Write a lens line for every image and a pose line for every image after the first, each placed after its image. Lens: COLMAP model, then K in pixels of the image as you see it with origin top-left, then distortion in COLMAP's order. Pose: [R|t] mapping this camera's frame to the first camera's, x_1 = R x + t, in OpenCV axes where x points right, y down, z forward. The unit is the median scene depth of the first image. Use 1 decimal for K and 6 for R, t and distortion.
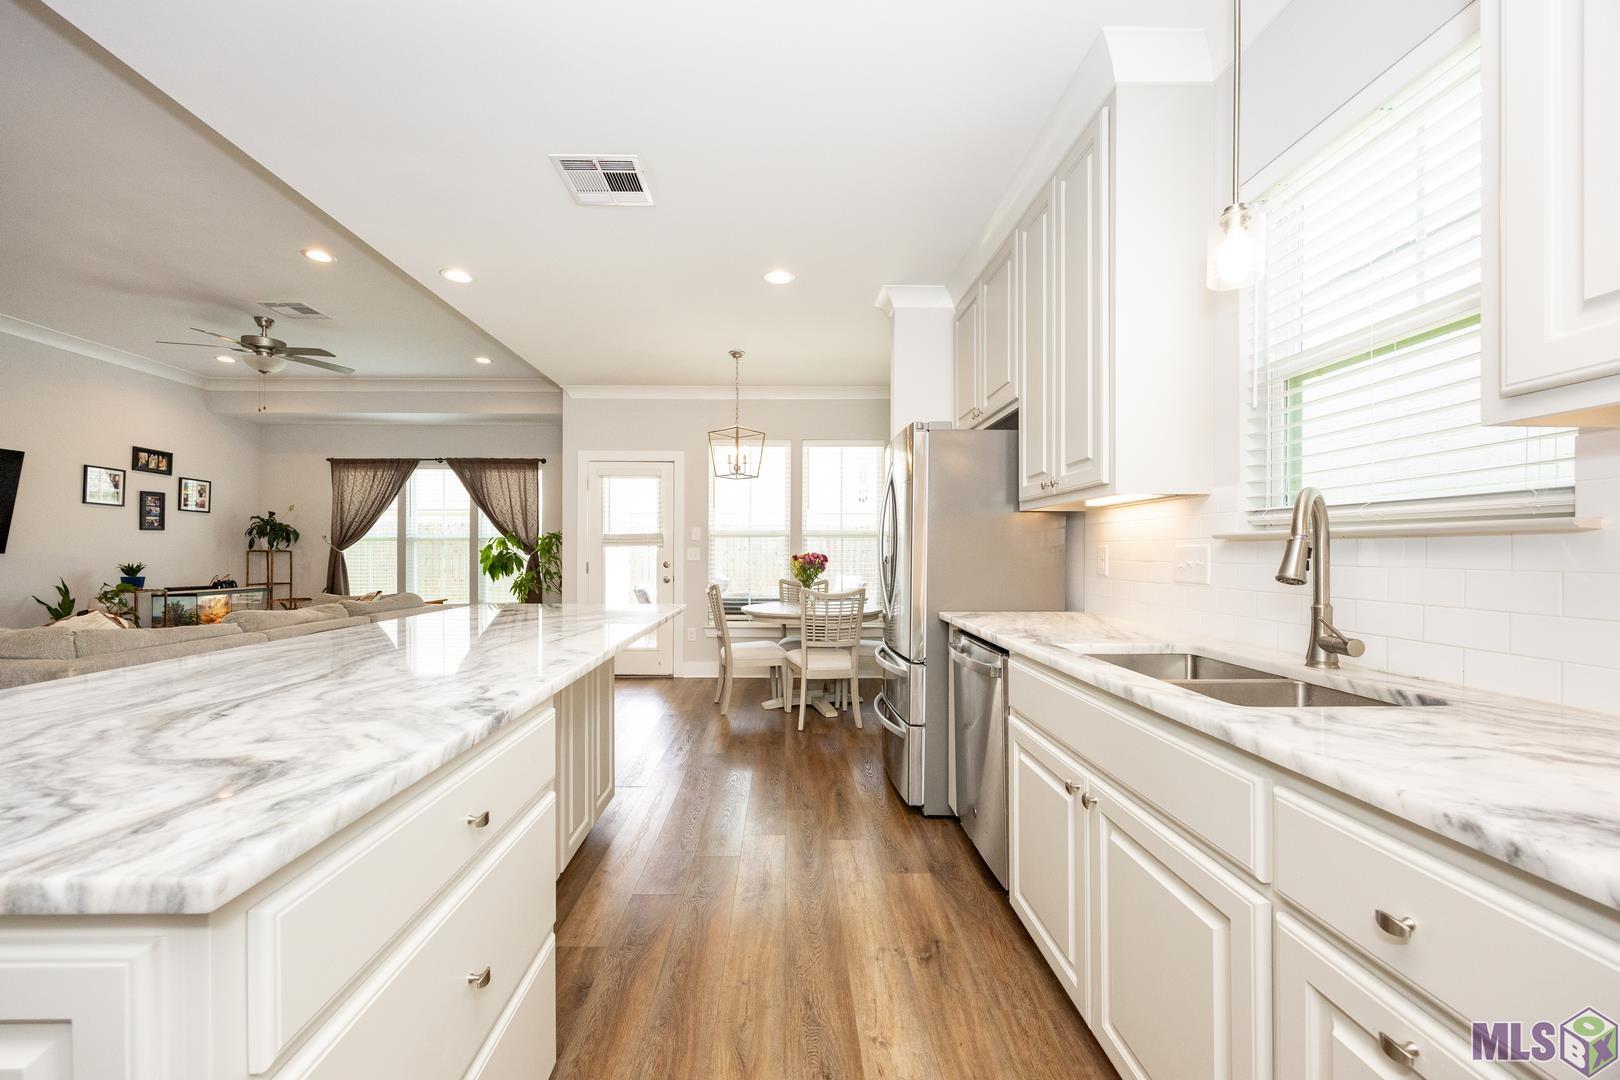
lens RADIAL K [[635.5, 0, 781.2], [0, 635.5, 551.9], [0, 0, 1]] dist [-0.001153, -0.000111]
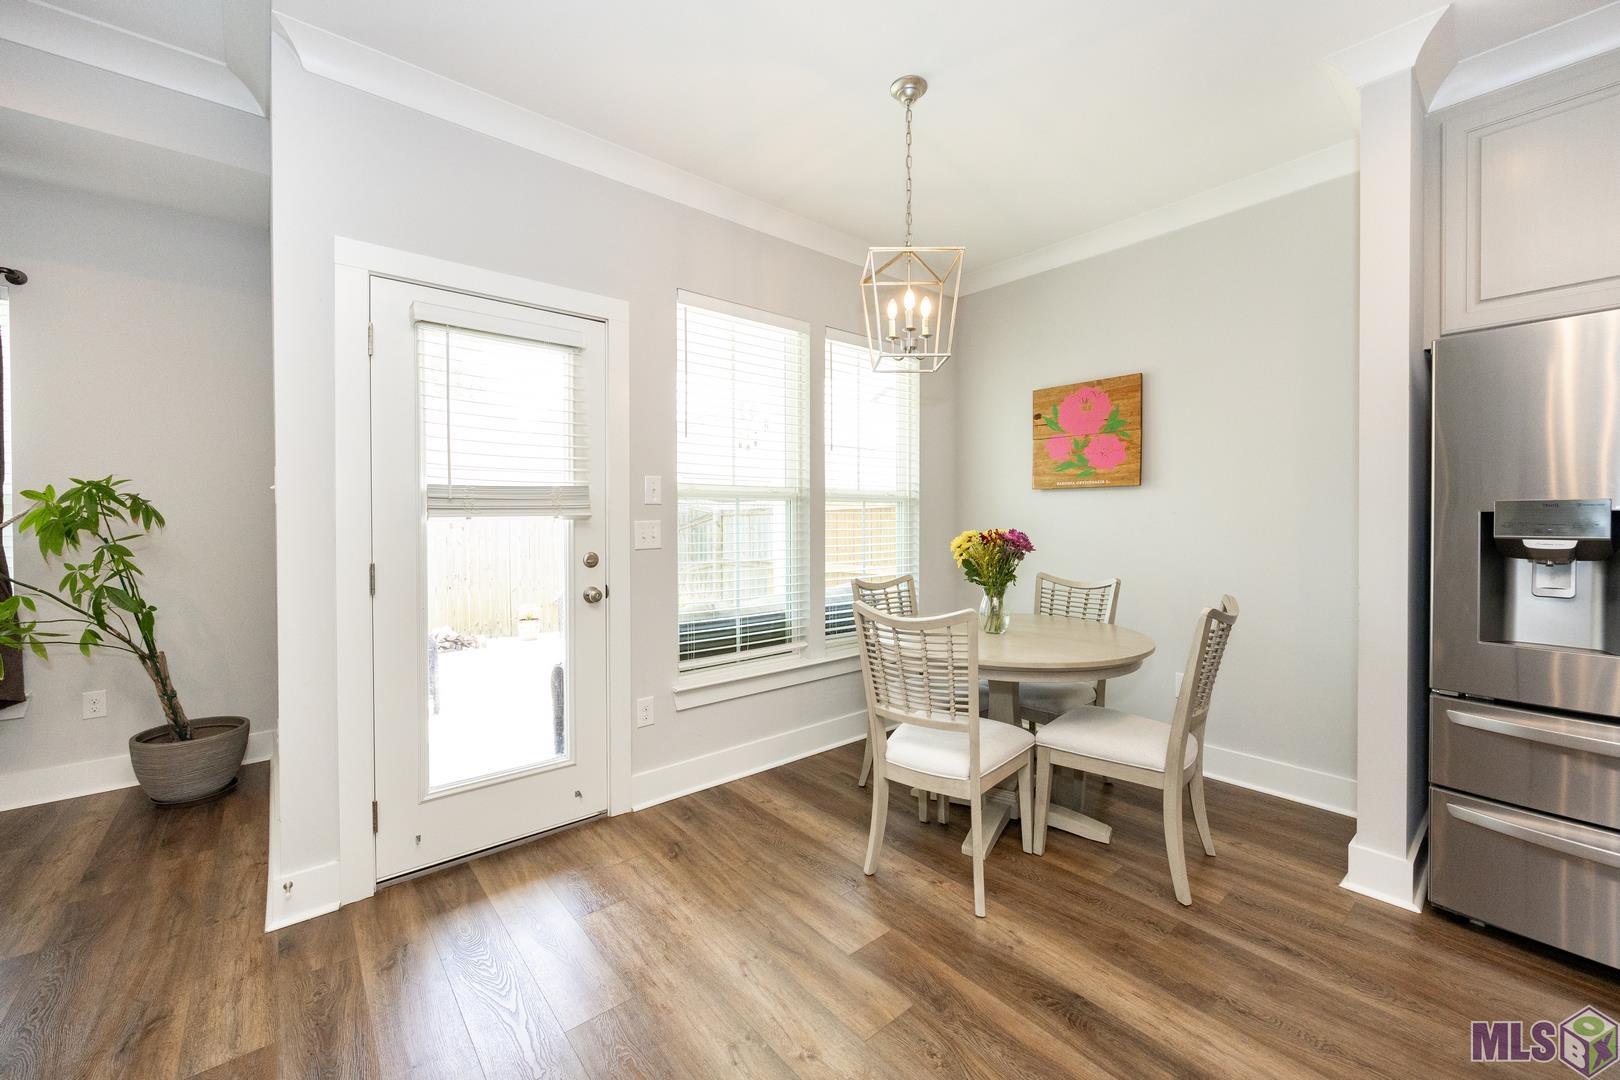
lens RADIAL K [[647.8, 0, 808.1], [0, 647.8, 525.3], [0, 0, 1]] dist [0.000665, -0.002980]
pose [[0.767226, -0.011939, 0.641266, -0.328429], [0.006030, 0.999917, 0.011401, -0.006916], [-0.641349, -0.004880, 0.767234, 0.539553]]
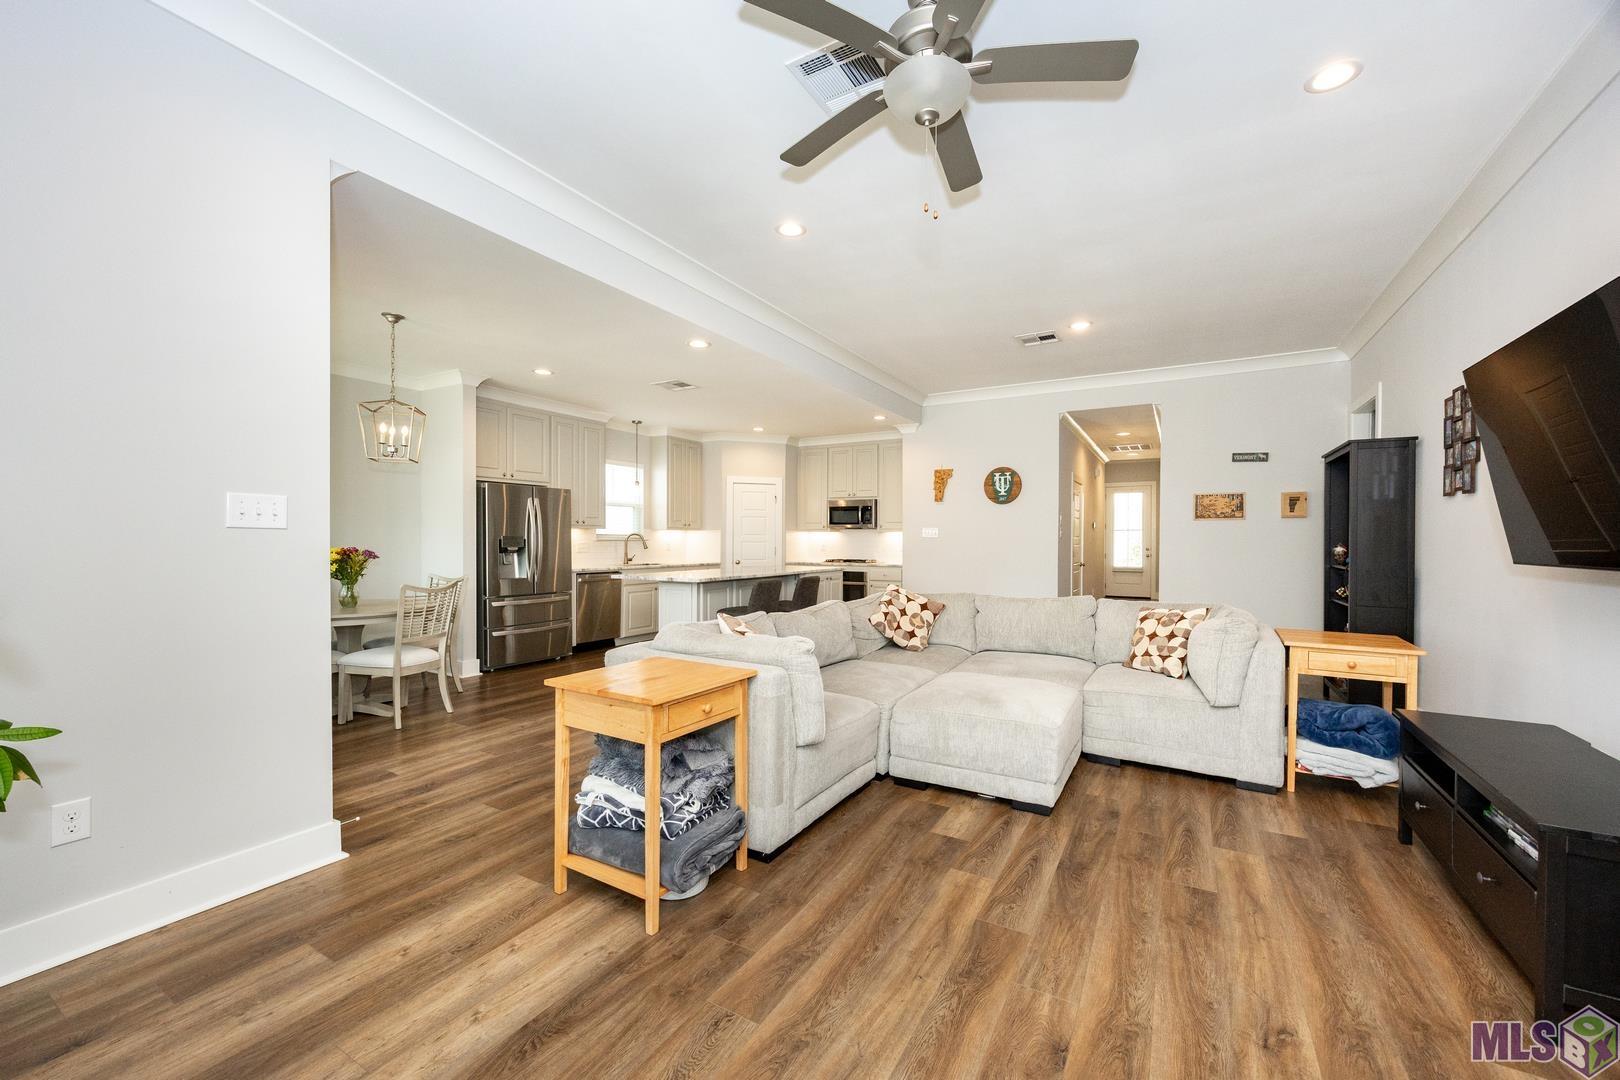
lens RADIAL K [[633.3, 0, 810.0], [0, 633.3, 540.0], [0, 0, 1]] dist [-0.007263, -0.000067]
pose [[-0.856575, -0.006013, 0.515987, -0.776545], [-0.005646, 0.999981, 0.002281, -0.012153], [-0.515991, -0.000959, -0.856594, 1.121267]]
